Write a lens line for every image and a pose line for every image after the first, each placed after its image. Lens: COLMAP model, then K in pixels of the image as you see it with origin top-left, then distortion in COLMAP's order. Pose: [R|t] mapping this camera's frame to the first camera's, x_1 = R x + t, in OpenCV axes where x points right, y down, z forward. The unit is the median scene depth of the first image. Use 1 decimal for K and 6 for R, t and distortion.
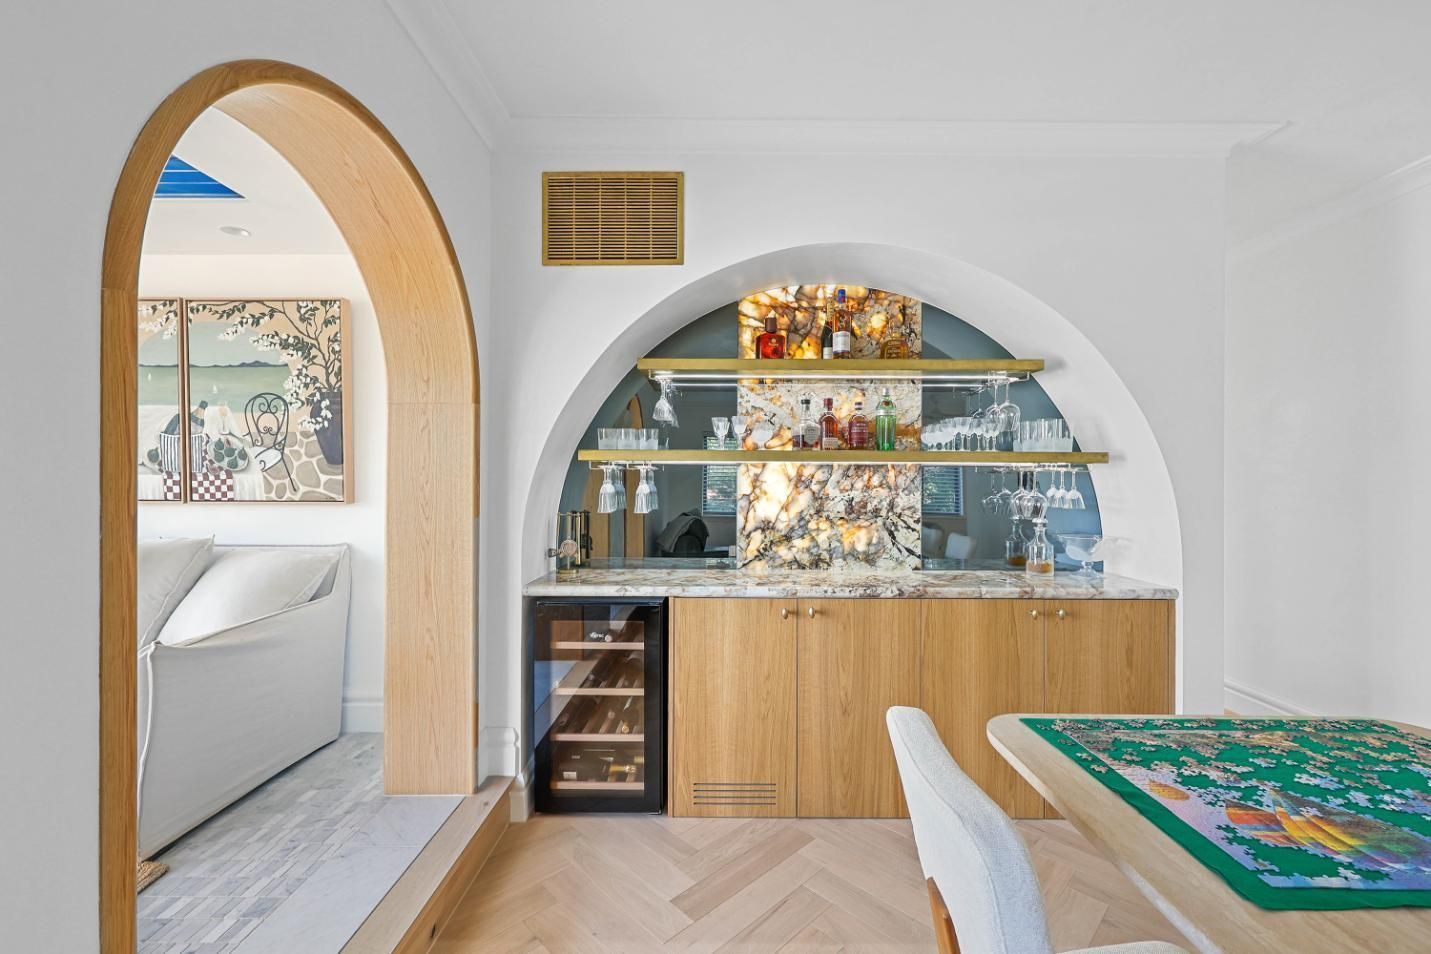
lens RADIAL K [[575.9, 0, 718.2], [0, 575.9, 470.8], [0, 0, 1]] dist [0.000693, -0.000734]
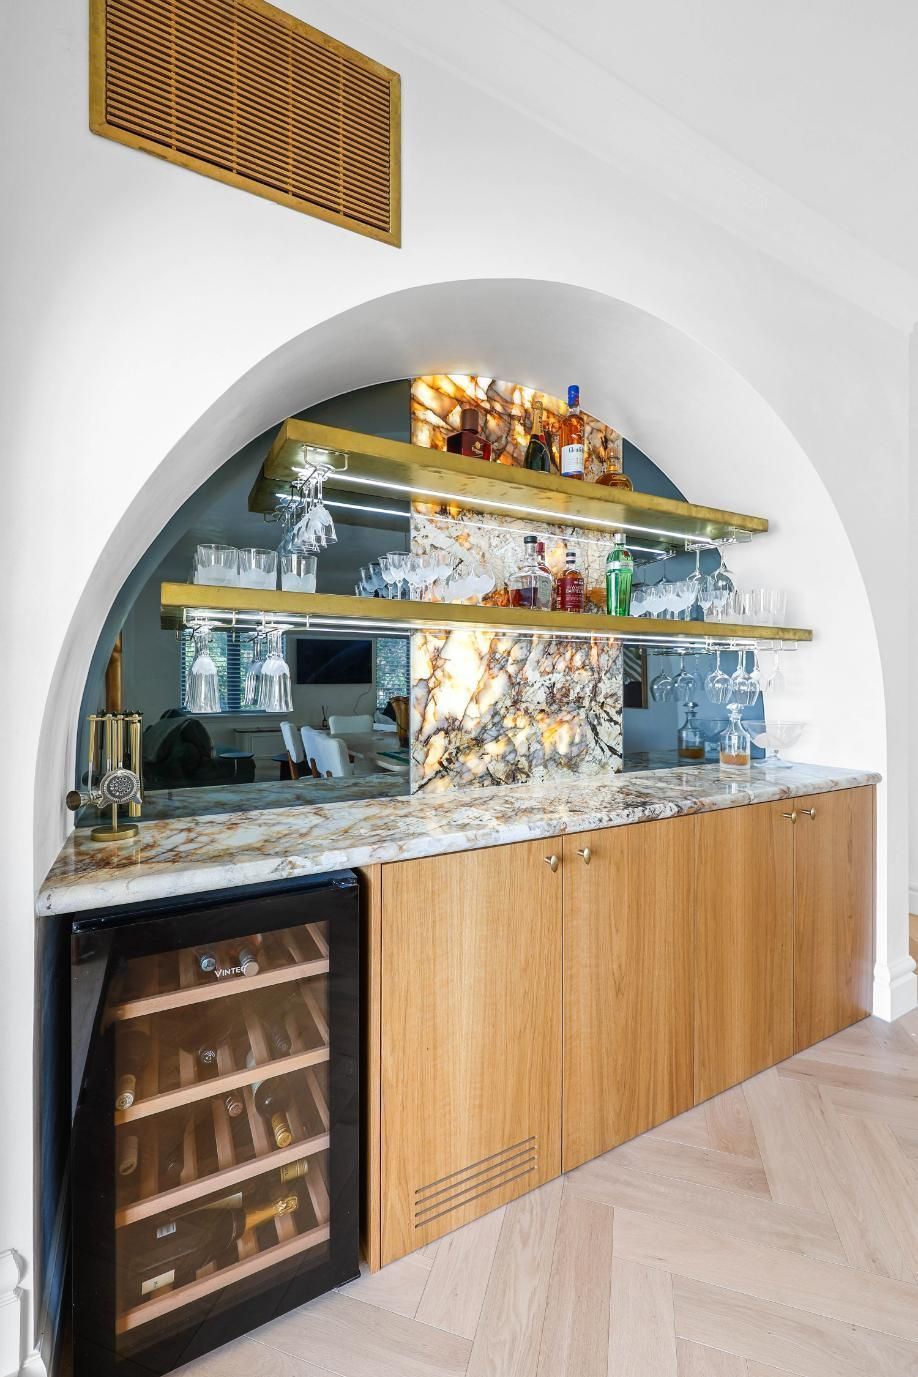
lens RADIAL K [[556.4, 0, 449.5], [0, 556.4, 677.8], [0, 0, 1]] dist [0.001529, -0.000735]
pose [[0.884540, -0.001784, 0.466460, -0.220760], [-0.003148, 0.999947, 0.009795, 0.033625], [-0.466453, -0.010133, 0.884488, 0.428610]]
